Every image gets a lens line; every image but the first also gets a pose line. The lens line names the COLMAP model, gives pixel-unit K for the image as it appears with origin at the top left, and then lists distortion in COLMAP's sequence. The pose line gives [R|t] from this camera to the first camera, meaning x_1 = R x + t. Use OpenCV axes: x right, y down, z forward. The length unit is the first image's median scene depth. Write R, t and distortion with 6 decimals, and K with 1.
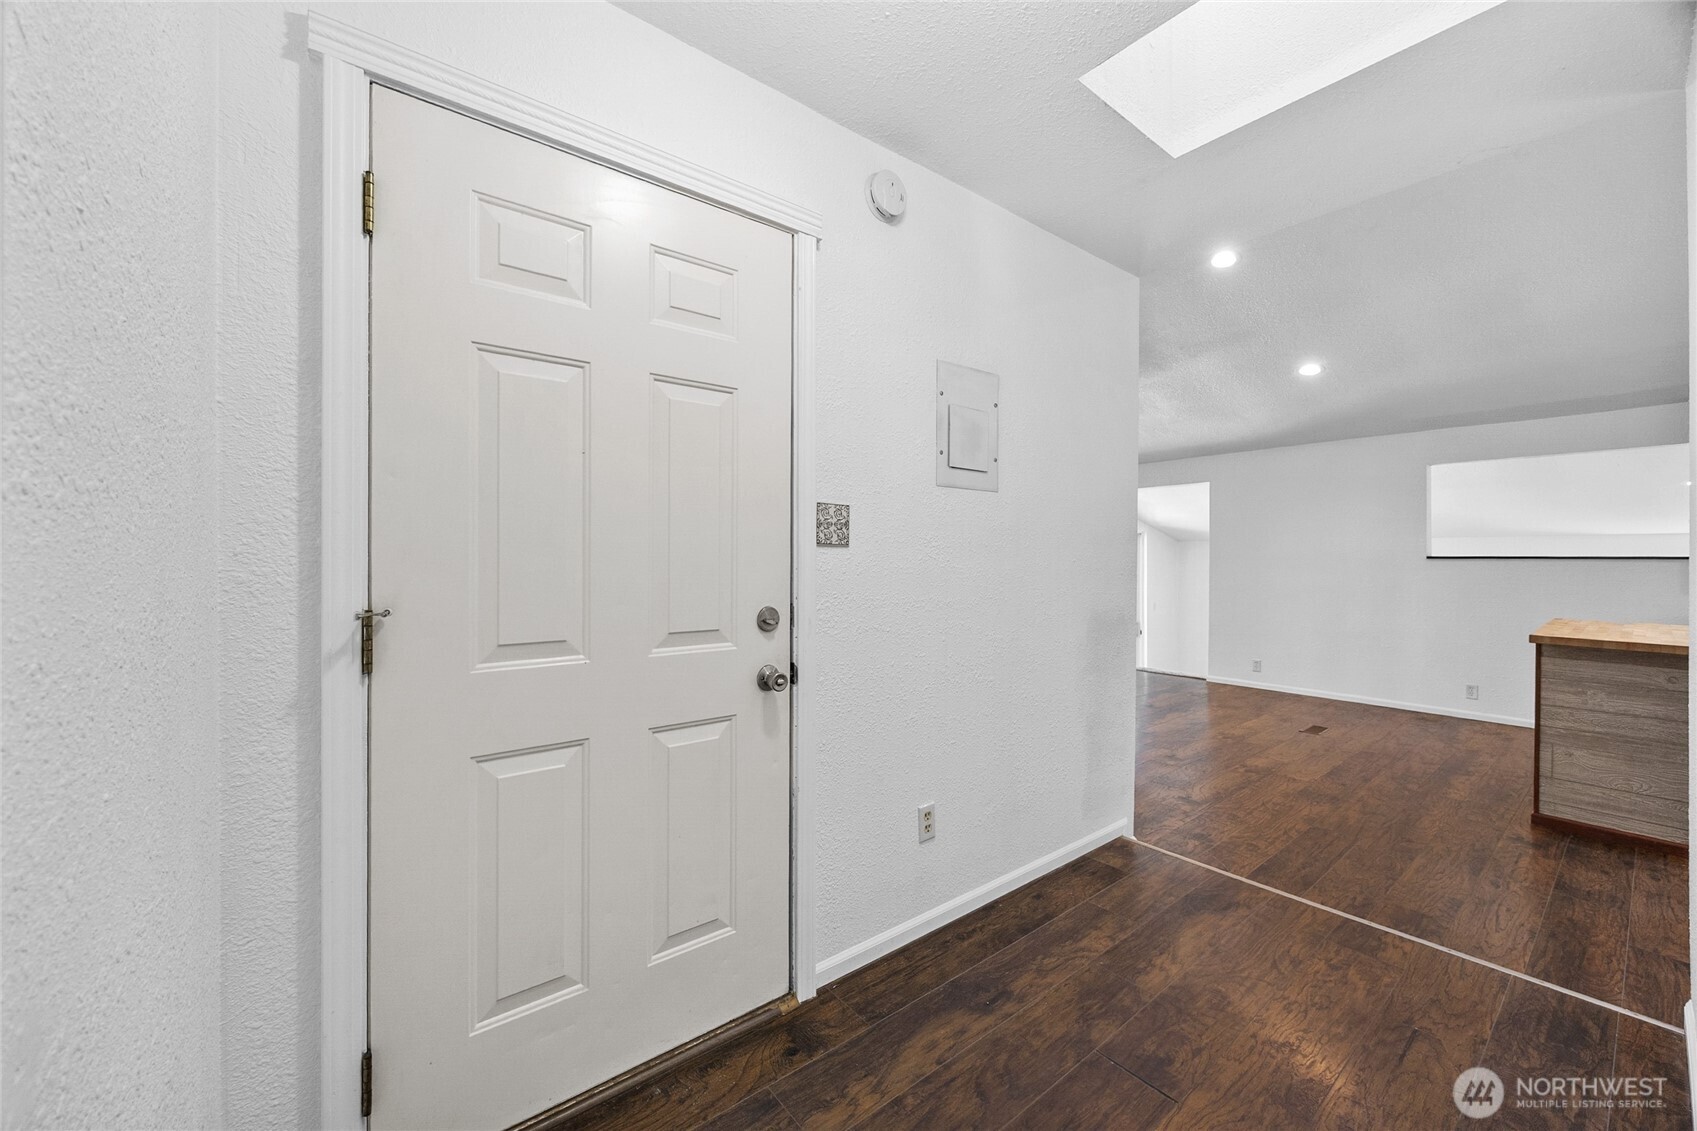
lens RADIAL K [[645.3, 0, 839.6], [0, 645.3, 557.2], [0, 0, 1]] dist [-0.001254, -0.000170]
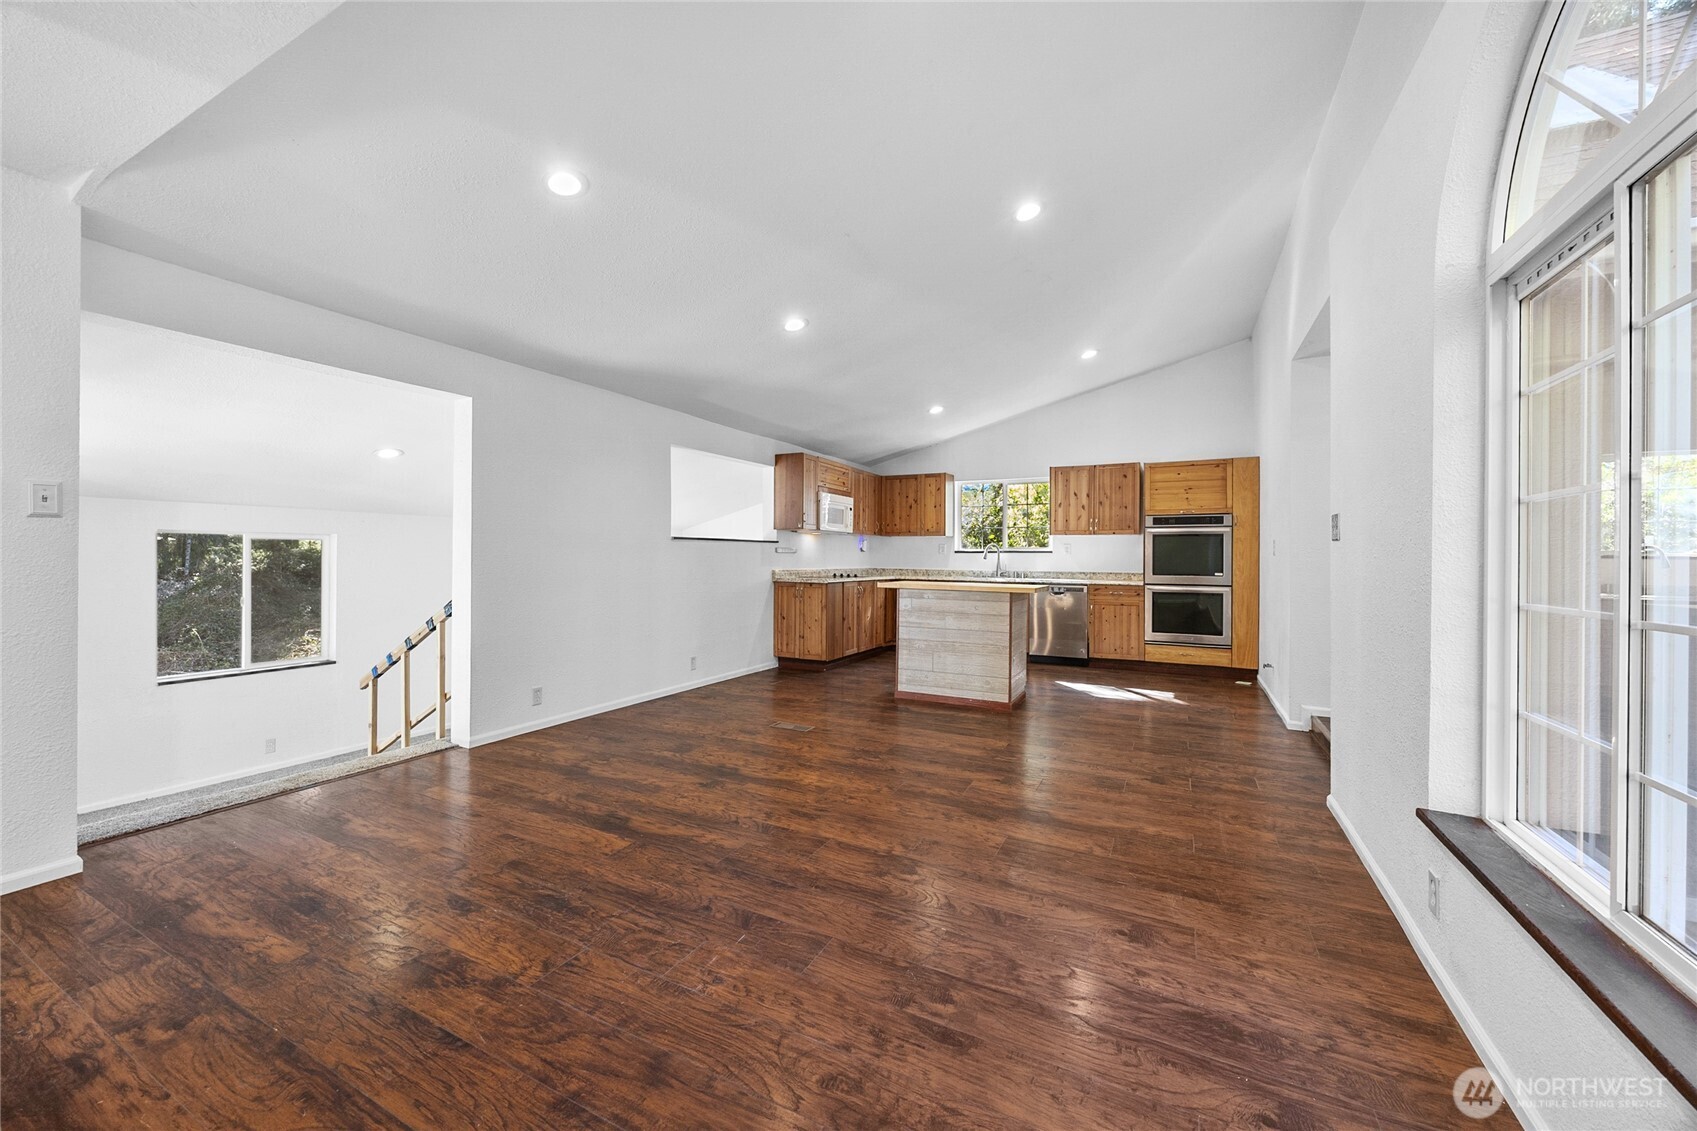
lens RADIAL K [[645.3, 0, 845.0], [0, 645.3, 550.8], [0, 0, 1]] dist [-0.001254, -0.000170]
pose [[-0.423322, 0.003610, 0.905972, -0.170613], [-0.007773, 0.999941, -0.007617, 0.044464], [-0.905946, -0.010267, -0.423269, 2.087075]]
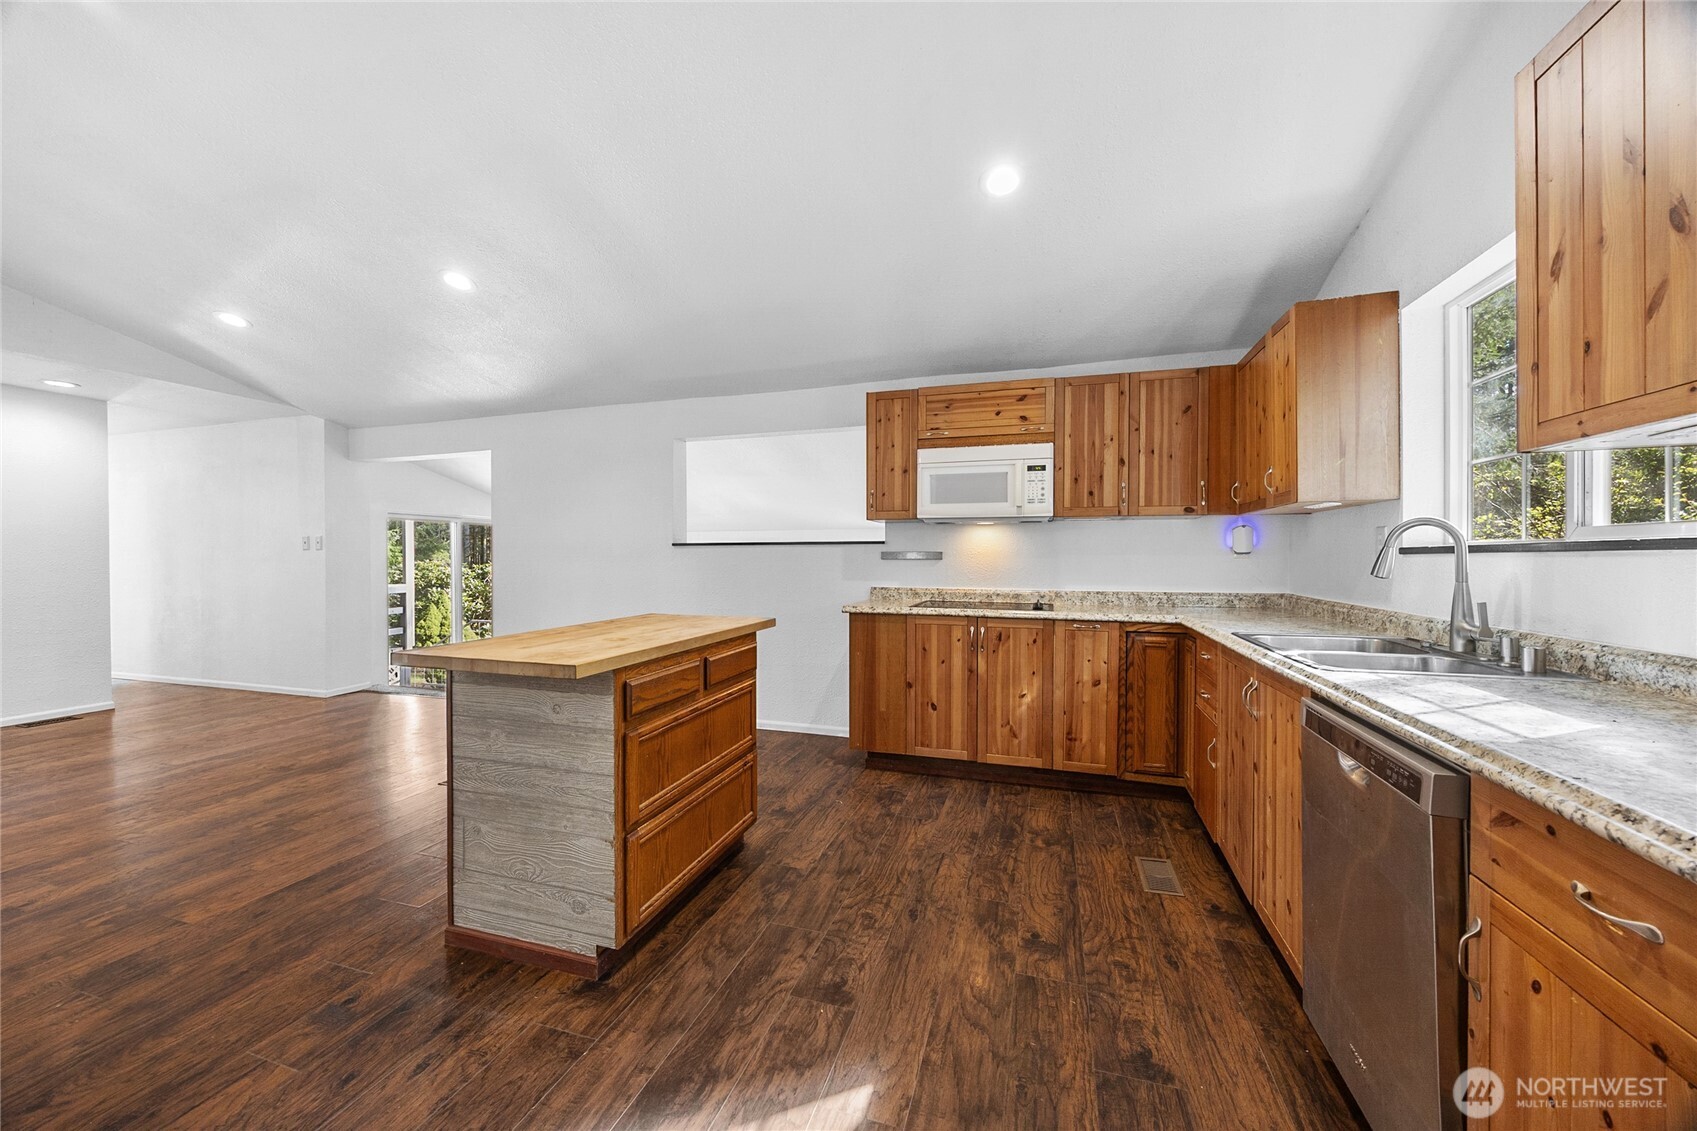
lens RADIAL K [[645.3, 0, 841.4], [0, 645.3, 564.0], [0, 0, 1]] dist [-0.001254, -0.000170]
pose [[0.826434, -0.006092, 0.563001, 1.074294], [0.001078, 0.999957, 0.009238, 0.031770], [-0.563033, -0.007027, 0.826405, 0.259671]]
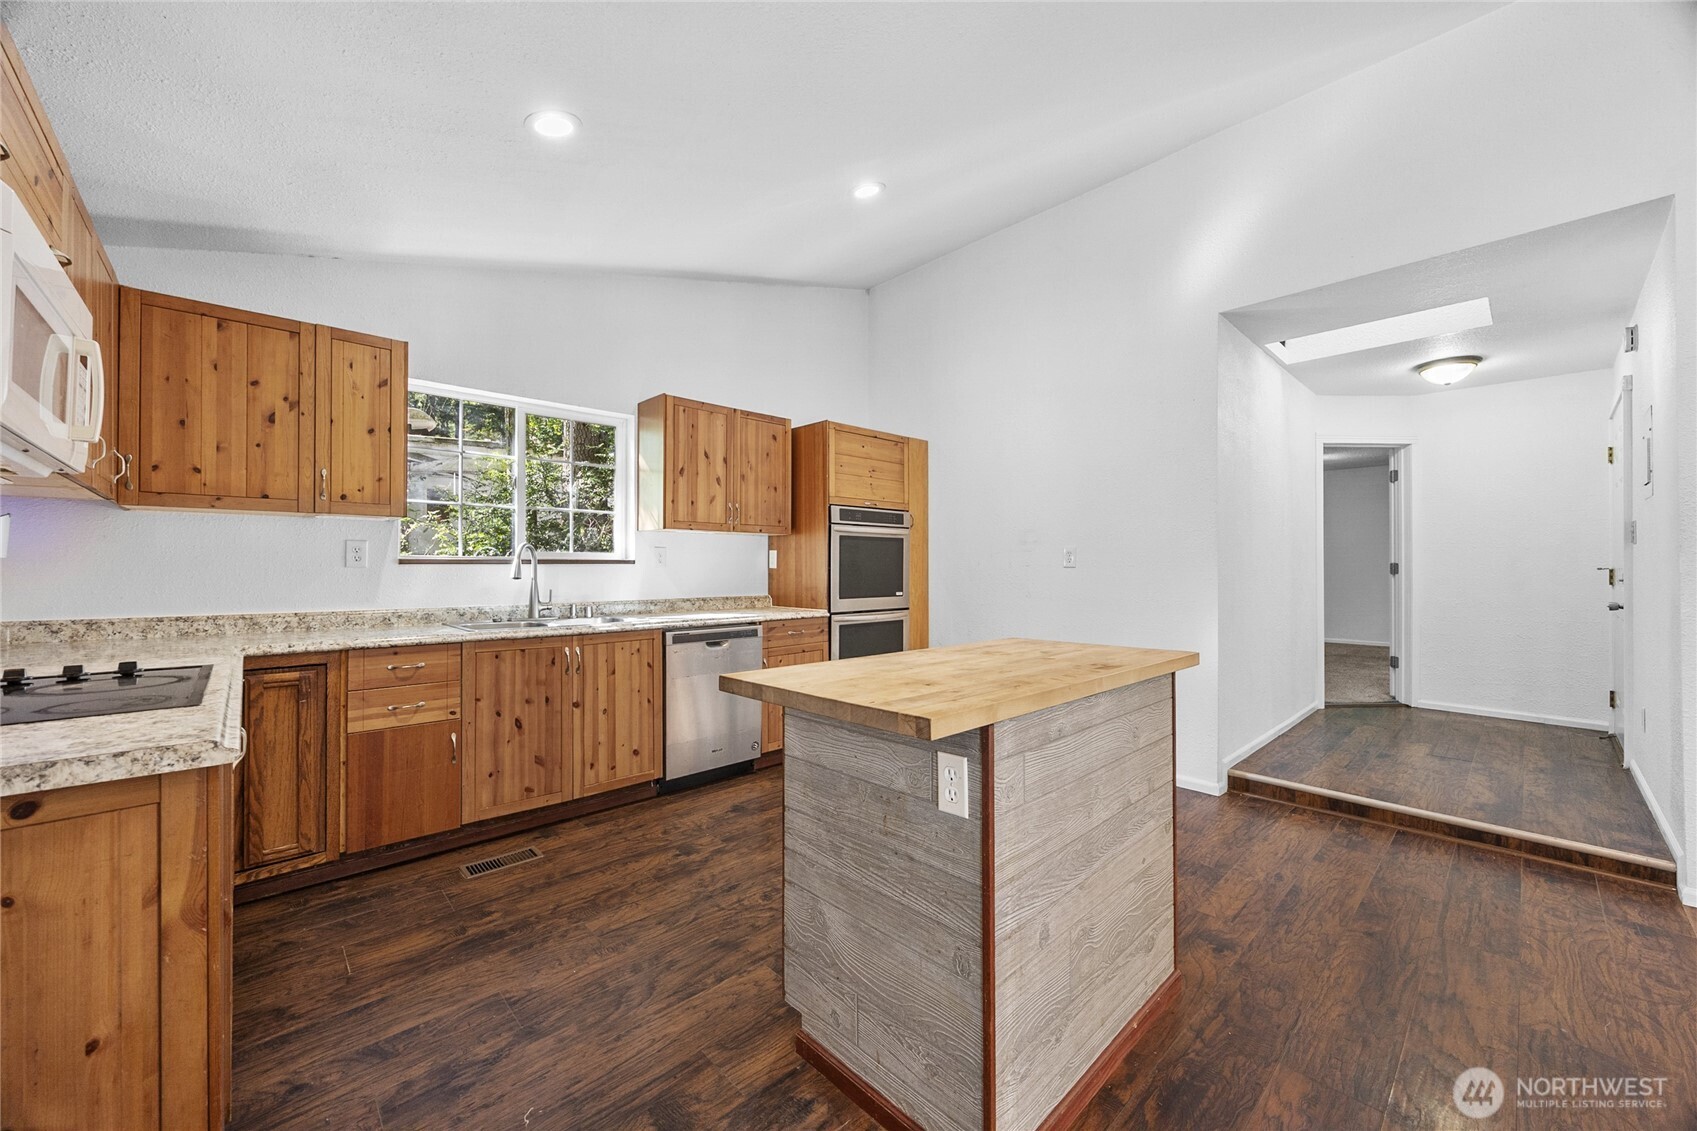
lens RADIAL K [[645.3, 0, 840.0], [0, 645.3, 561.2], [0, 0, 1]] dist [-0.001254, -0.000170]
pose [[-0.996146, -0.000790, -0.087710, 1.477259], [0.000184, 0.999938, -0.011095, 0.035414], [0.087713, -0.011069, -0.996084, 1.604640]]
